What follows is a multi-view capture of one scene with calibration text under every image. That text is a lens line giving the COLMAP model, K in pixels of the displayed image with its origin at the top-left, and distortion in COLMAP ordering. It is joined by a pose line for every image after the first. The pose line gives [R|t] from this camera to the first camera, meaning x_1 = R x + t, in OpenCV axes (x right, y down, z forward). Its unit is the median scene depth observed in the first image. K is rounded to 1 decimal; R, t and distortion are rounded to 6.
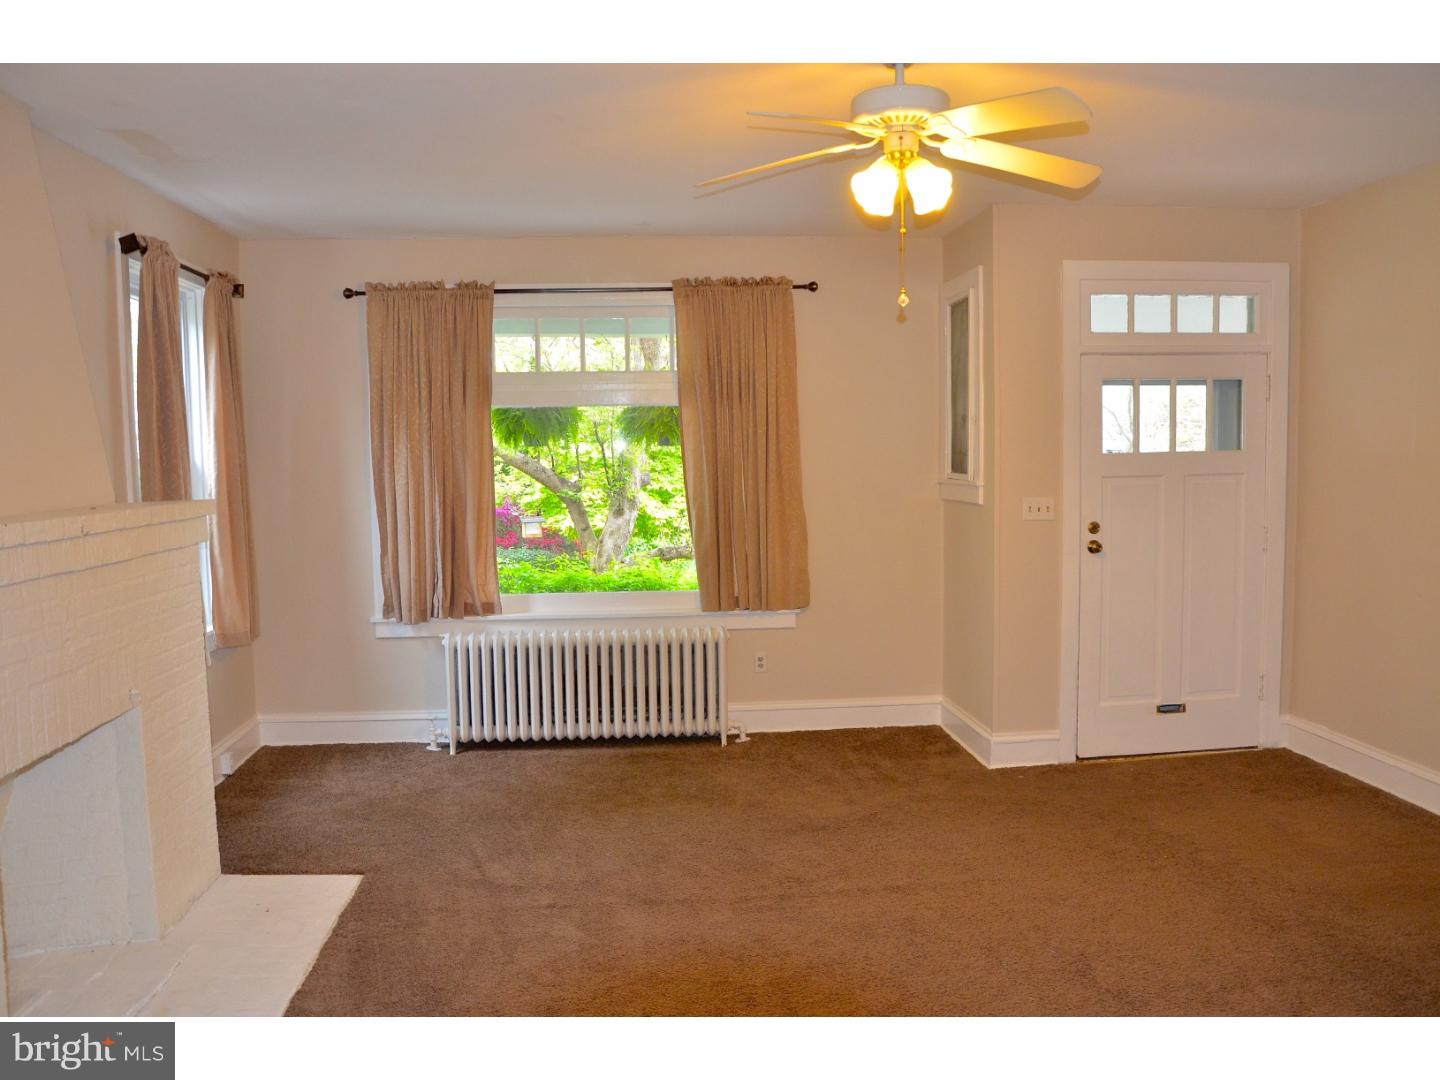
lens RADIAL K [[1144.9, 0, 720.0], [0, 1144.9, 540.0], [0, 0, 1]] dist [-0.145636, 0.126338]
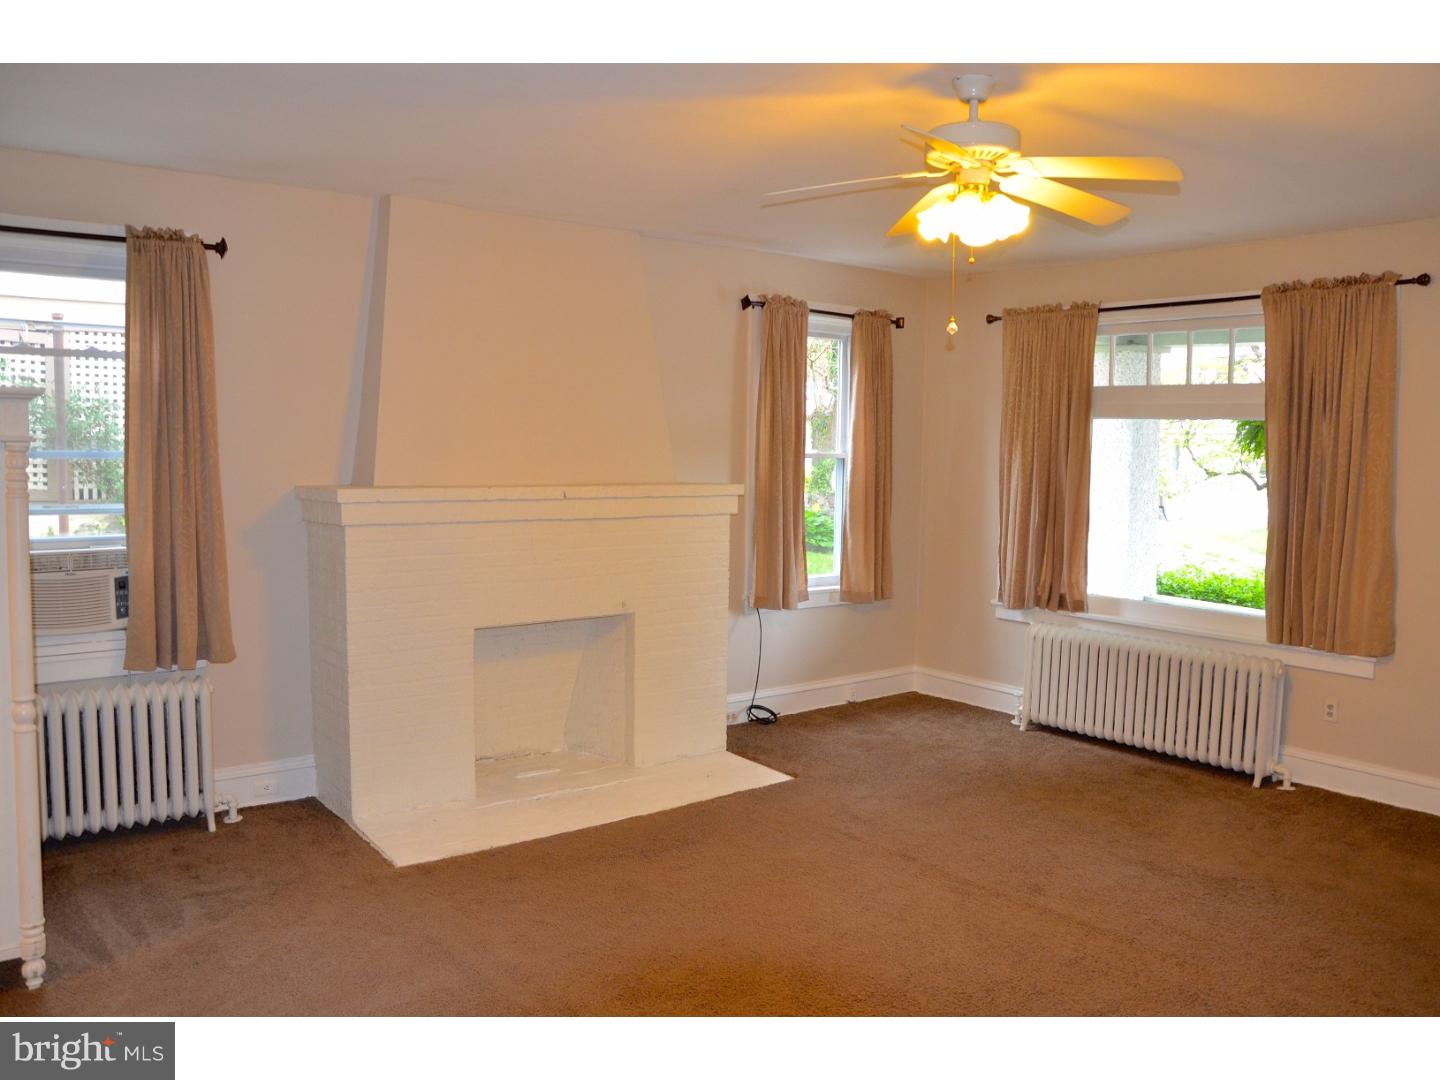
lens RADIAL K [[1144.9, 0, 720.0], [0, 1144.9, 540.0], [0, 0, 1]] dist [-0.145636, 0.126338]
pose [[0.541031, 0.094408, -0.835687, 0.516377], [-0.092500, 0.994331, 0.052445, -0.027421], [0.835900, 0.048927, 0.546696, 0.135920]]
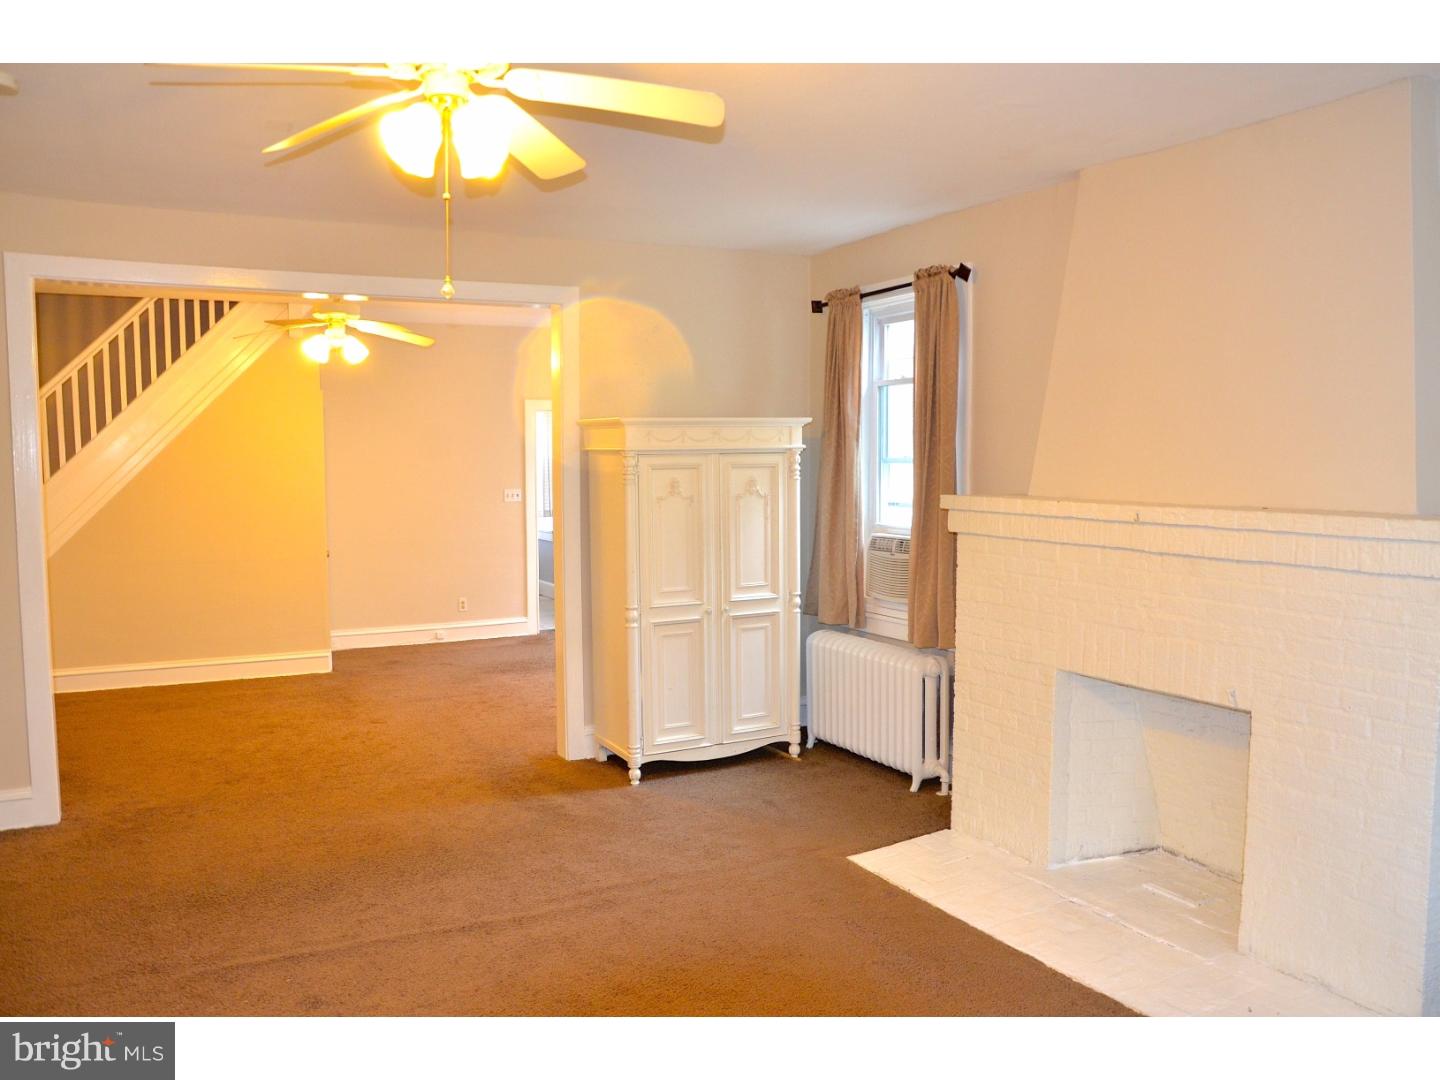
lens RADIAL K [[1144.9, 0, 720.0], [0, 1144.9, 540.0], [0, 0, 1]] dist [-0.145636, 0.126338]
pose [[-0.921533, 0.052493, -0.384736, 0.170077], [-0.009321, 0.987544, 0.157065, -0.090090], [0.388188, 0.148327, -0.909565, 1.011845]]
